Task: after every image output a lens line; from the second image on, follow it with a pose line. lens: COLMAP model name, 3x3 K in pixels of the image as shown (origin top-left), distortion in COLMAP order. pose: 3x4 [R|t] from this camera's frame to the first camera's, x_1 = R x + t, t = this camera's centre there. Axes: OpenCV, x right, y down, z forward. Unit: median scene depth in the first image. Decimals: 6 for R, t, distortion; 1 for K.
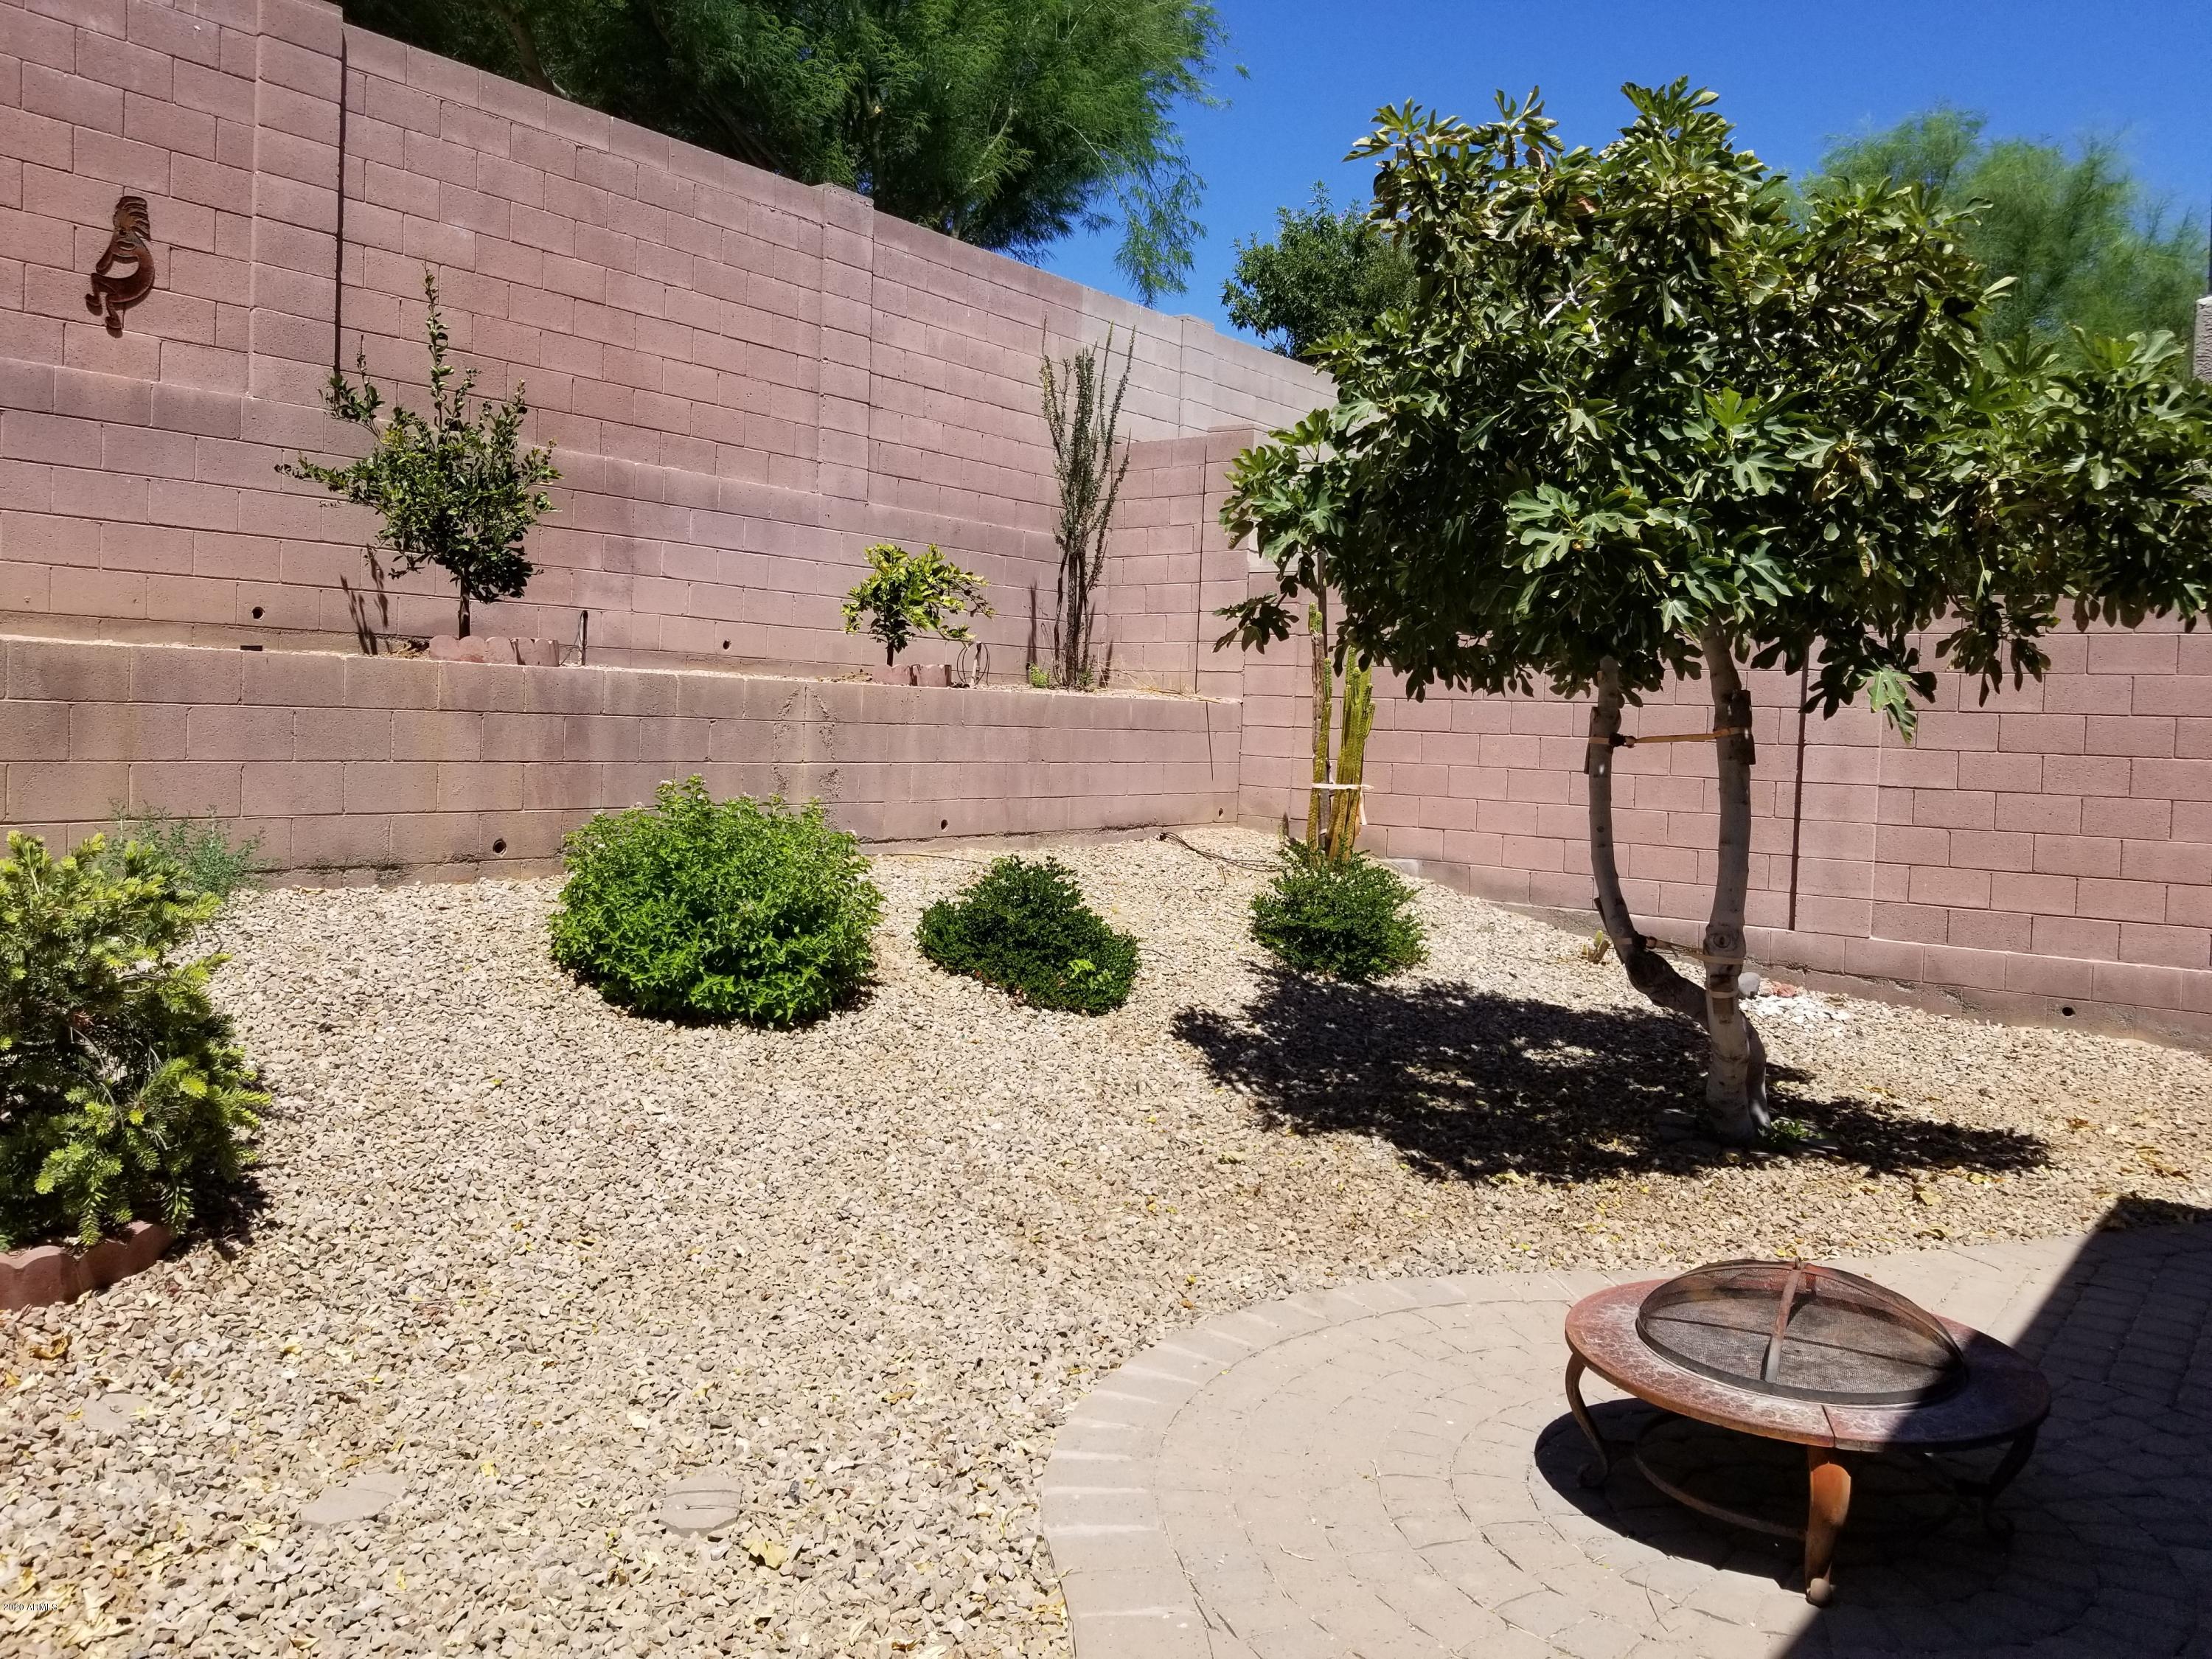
lens RADIAL K [[1718.3, 0, 1085.3], [0, 1718.3, 823.3], [0, 0, 1]] dist [0.083767, -0.142391]
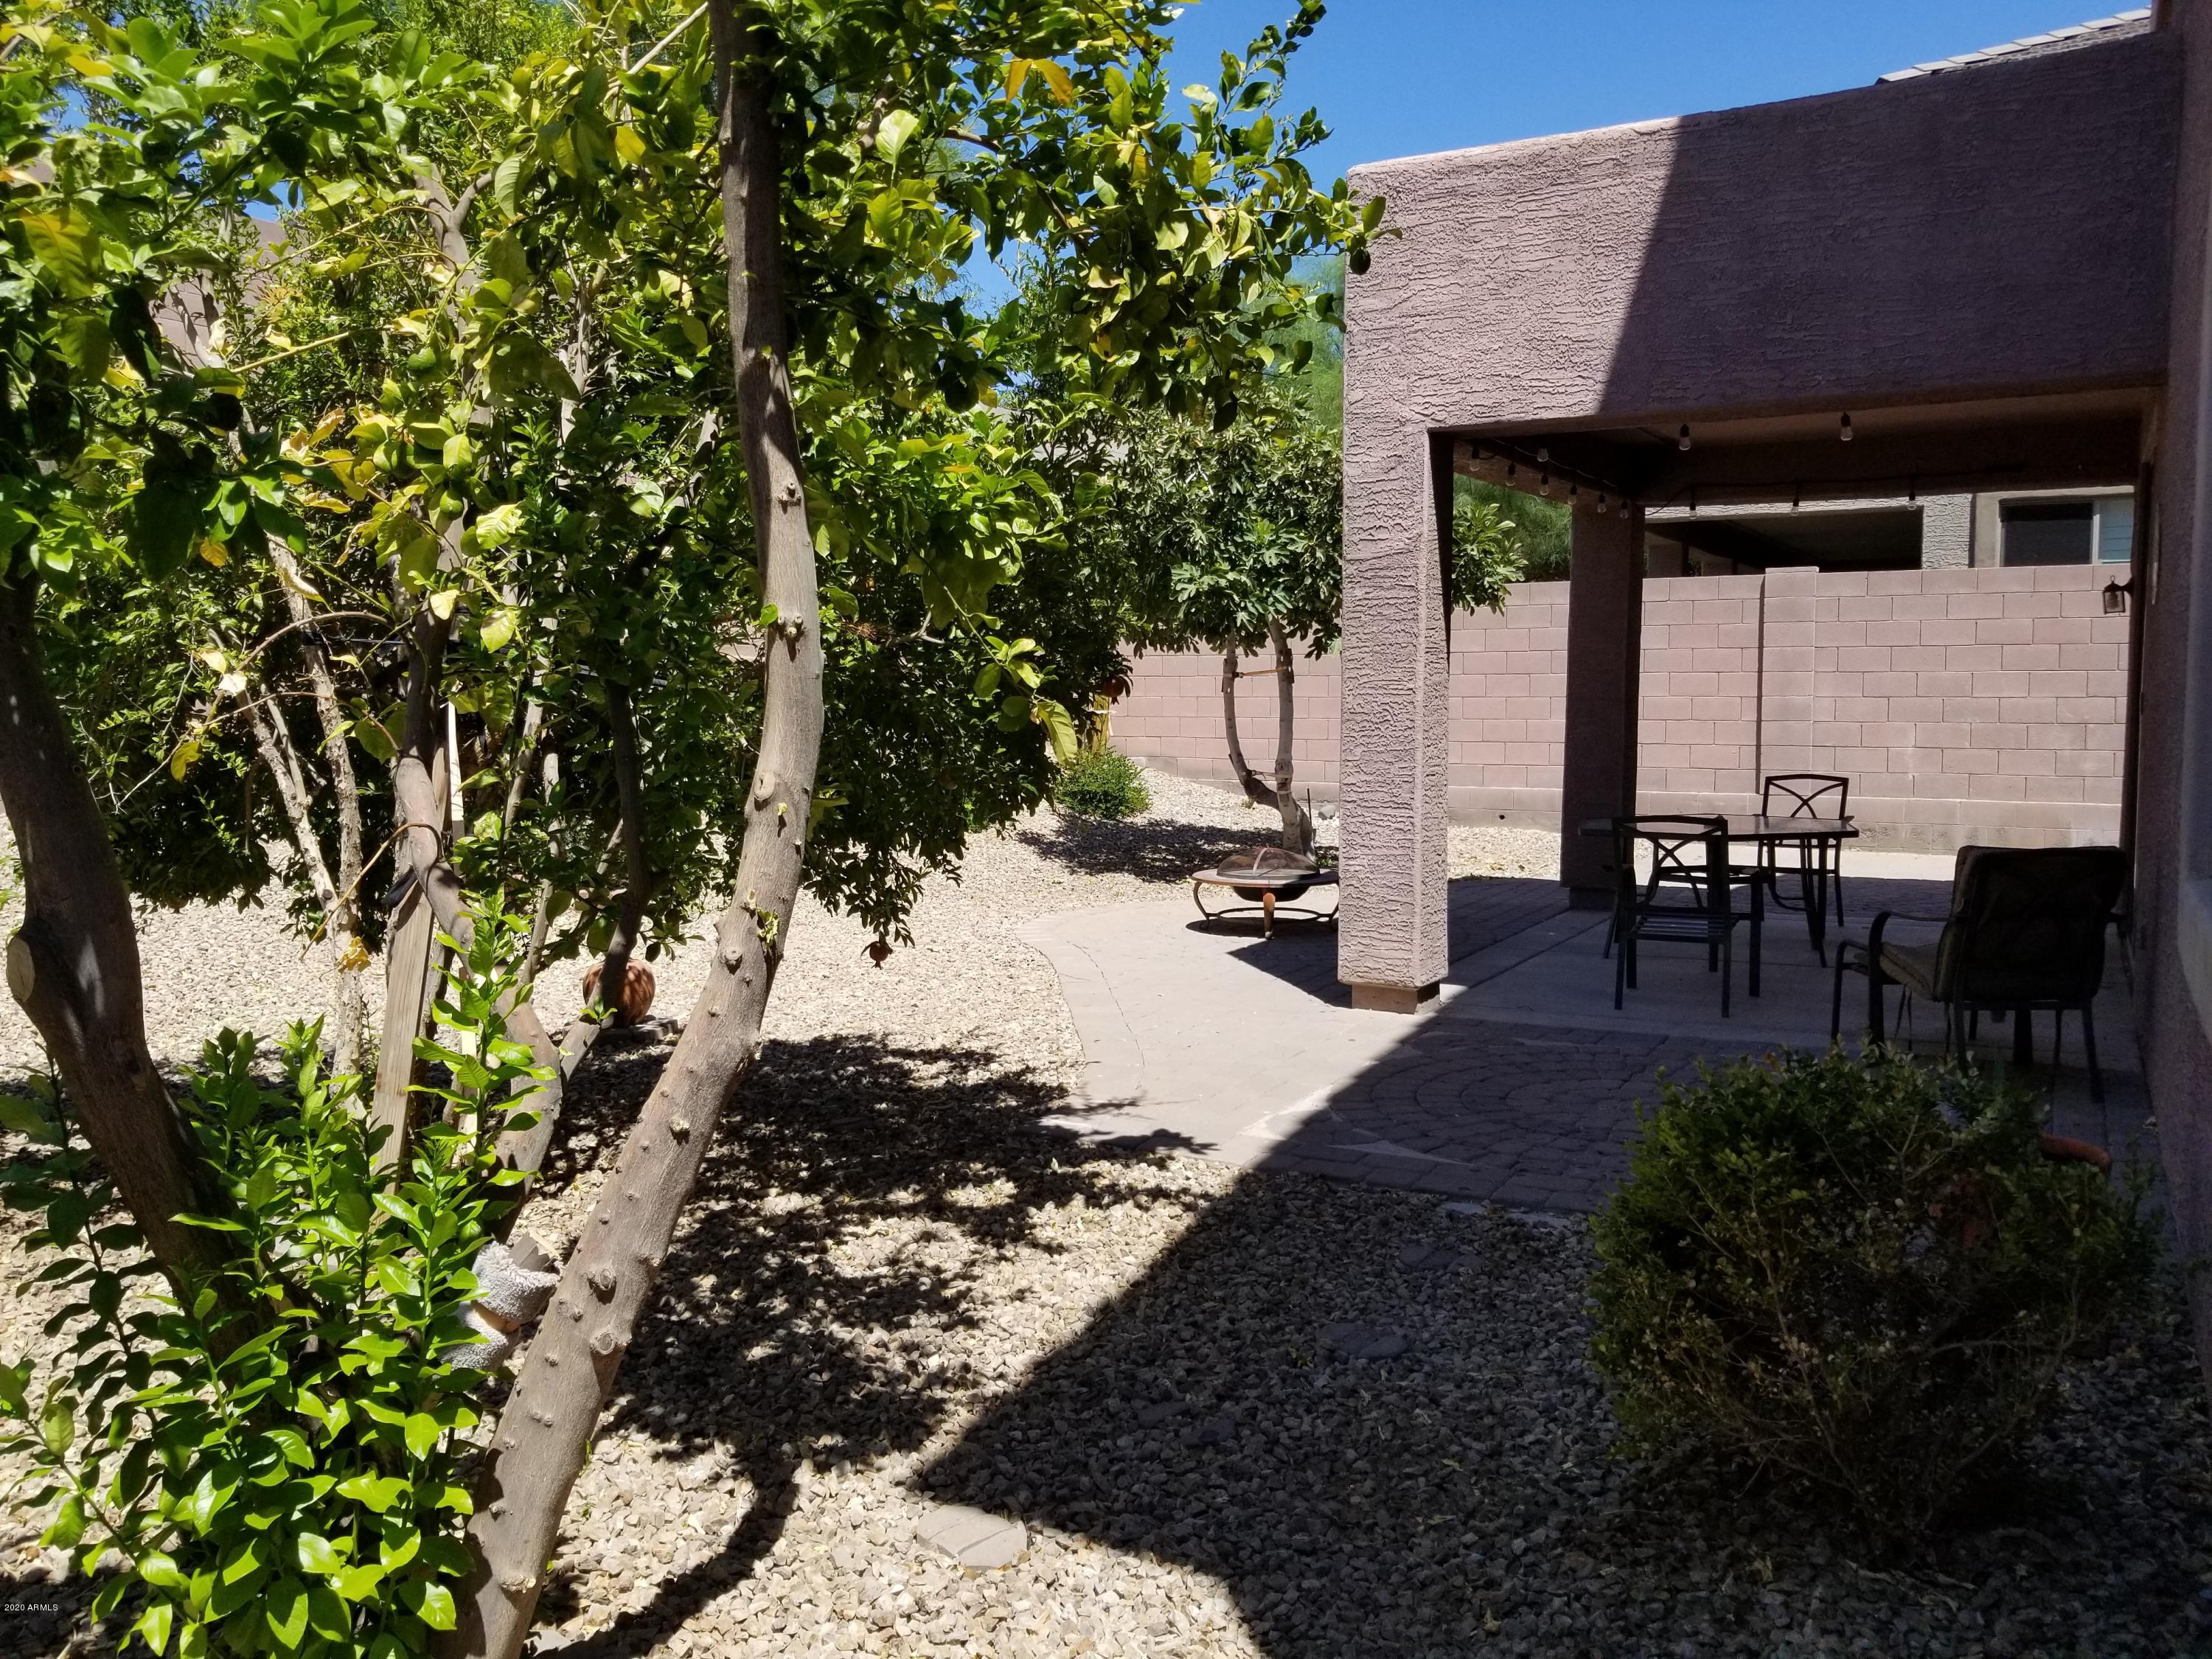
lens RADIAL K [[1727.8, 0, 1106.0], [0, 1727.8, 829.5], [0, 0, 1]] dist [0.077703, -0.137929]
pose [[0.985771, -0.046864, 0.161431, -0.193584], [0.042449, 0.998627, 0.030690, 0.070978], [-0.162648, -0.023401, 0.986407, -1.070614]]
